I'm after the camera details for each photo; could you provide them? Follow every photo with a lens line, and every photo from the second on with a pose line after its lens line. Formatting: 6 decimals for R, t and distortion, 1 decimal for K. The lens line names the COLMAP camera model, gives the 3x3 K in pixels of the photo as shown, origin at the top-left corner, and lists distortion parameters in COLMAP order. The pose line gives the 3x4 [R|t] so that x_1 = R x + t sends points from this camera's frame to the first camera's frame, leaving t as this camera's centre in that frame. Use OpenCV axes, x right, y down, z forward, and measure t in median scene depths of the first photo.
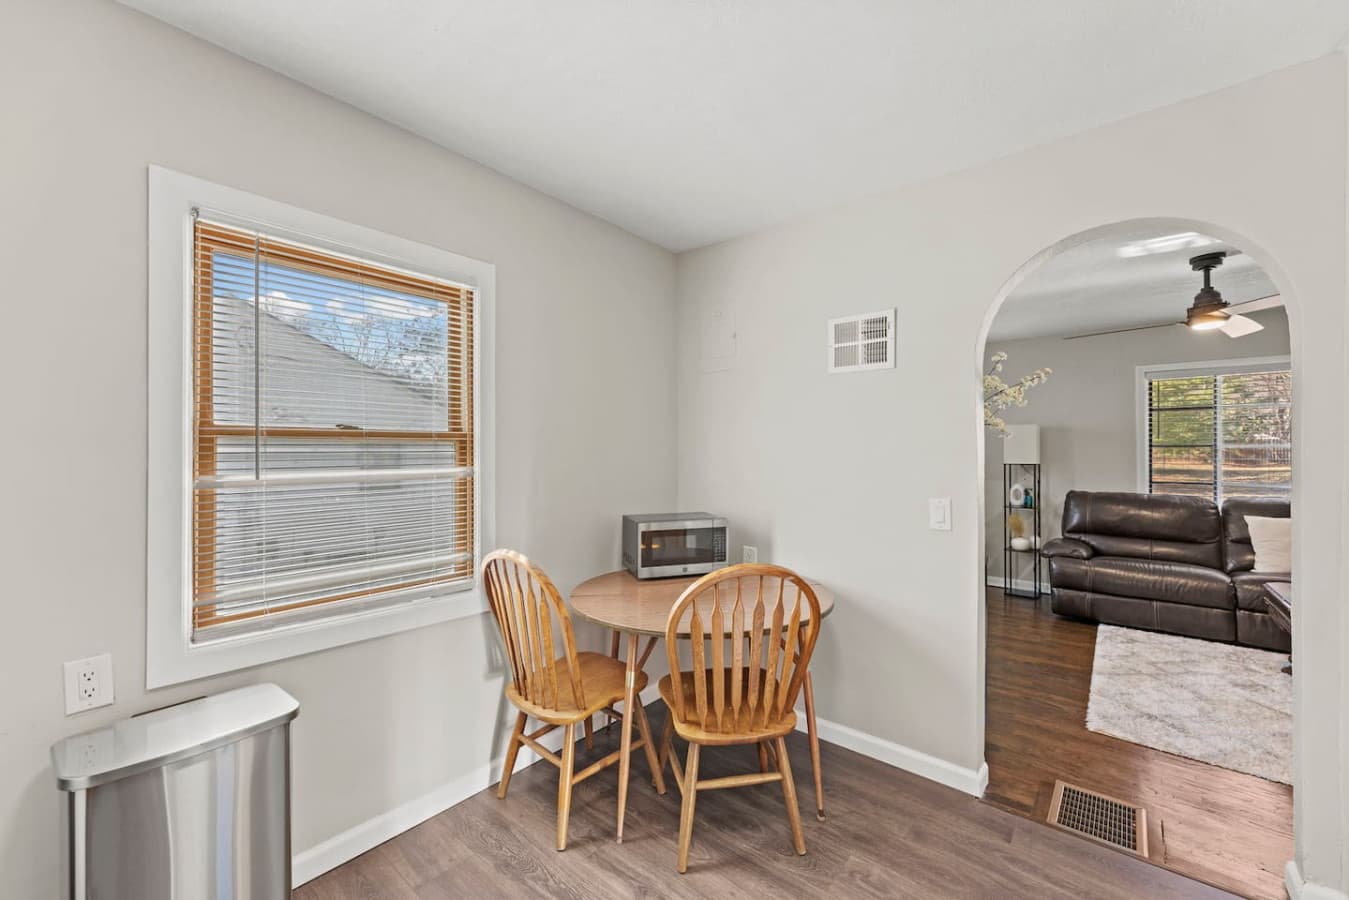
lens RADIAL K [[548.5, 0, 676.2], [0, 548.5, 449.5], [0, 0, 1]] dist [-0.000374, 0.000662]
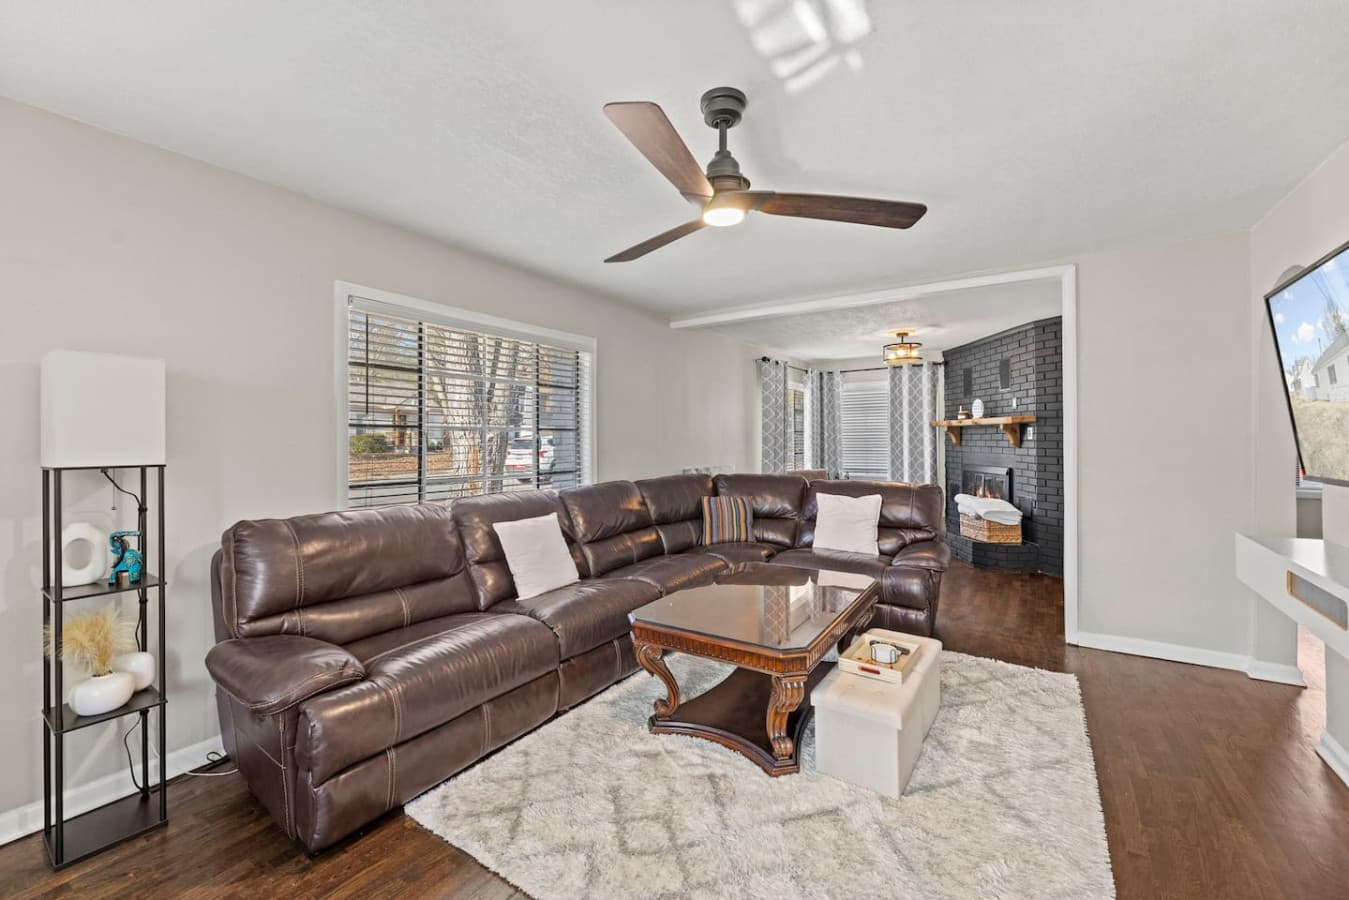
lens RADIAL K [[548.5, 0, 660.3], [0, 548.5, 436.8], [0, 0, 1]] dist [-0.000374, 0.000662]
pose [[-0.100604, 0.003175, 0.994921, 0.355974], [-0.001804, 0.999993, -0.003373, 0.011232], [-0.994925, -0.002134, -0.100598, 1.010860]]
